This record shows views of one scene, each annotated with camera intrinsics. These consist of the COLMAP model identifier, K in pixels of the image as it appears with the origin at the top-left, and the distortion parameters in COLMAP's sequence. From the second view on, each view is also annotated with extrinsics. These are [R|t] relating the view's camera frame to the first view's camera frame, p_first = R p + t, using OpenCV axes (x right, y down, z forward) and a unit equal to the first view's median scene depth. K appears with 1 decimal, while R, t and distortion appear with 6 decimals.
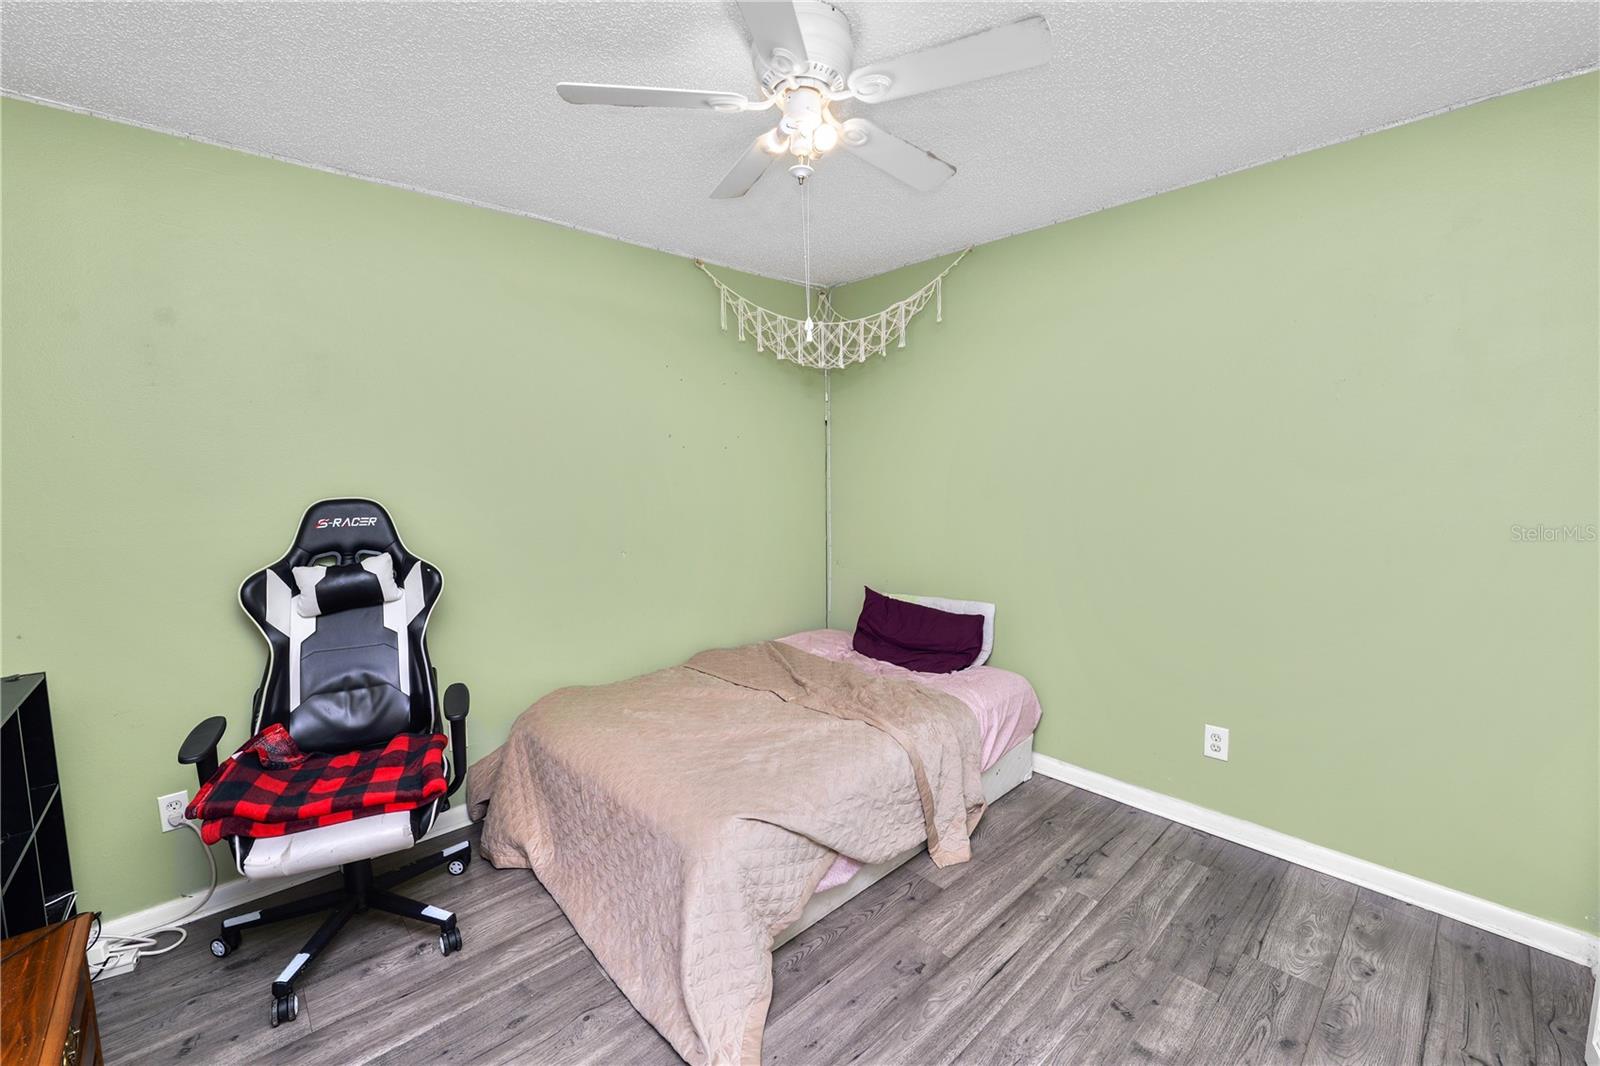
lens RADIAL K [[650.0, 0, 803.2], [0, 650.0, 531.0], [0, 0, 1]] dist [-0.012488, 0.000109]
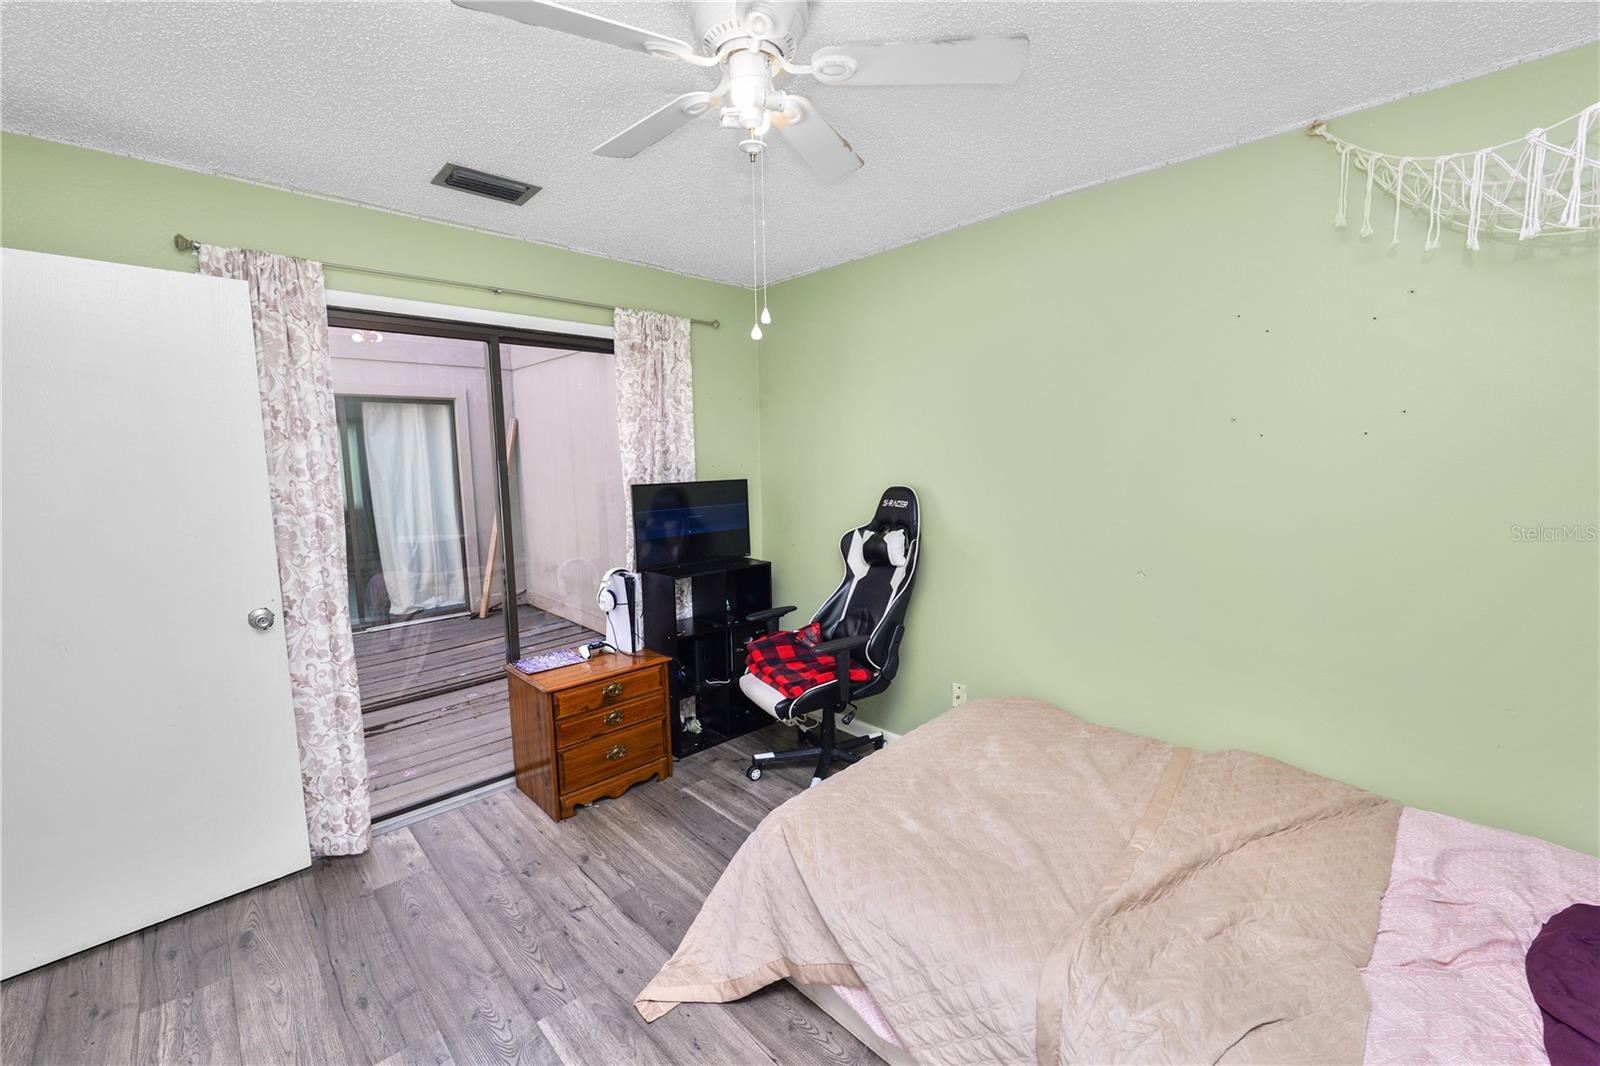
lens RADIAL K [[650.0, 0, 803.2], [0, 650.0, 531.0], [0, 0, 1]] dist [-0.012488, 0.000109]
pose [[0.014861, 0.121317, -0.992503, 0.735127], [-0.081200, 0.989480, 0.119732, -0.115638], [0.996587, 0.078812, 0.024555, 0.851383]]
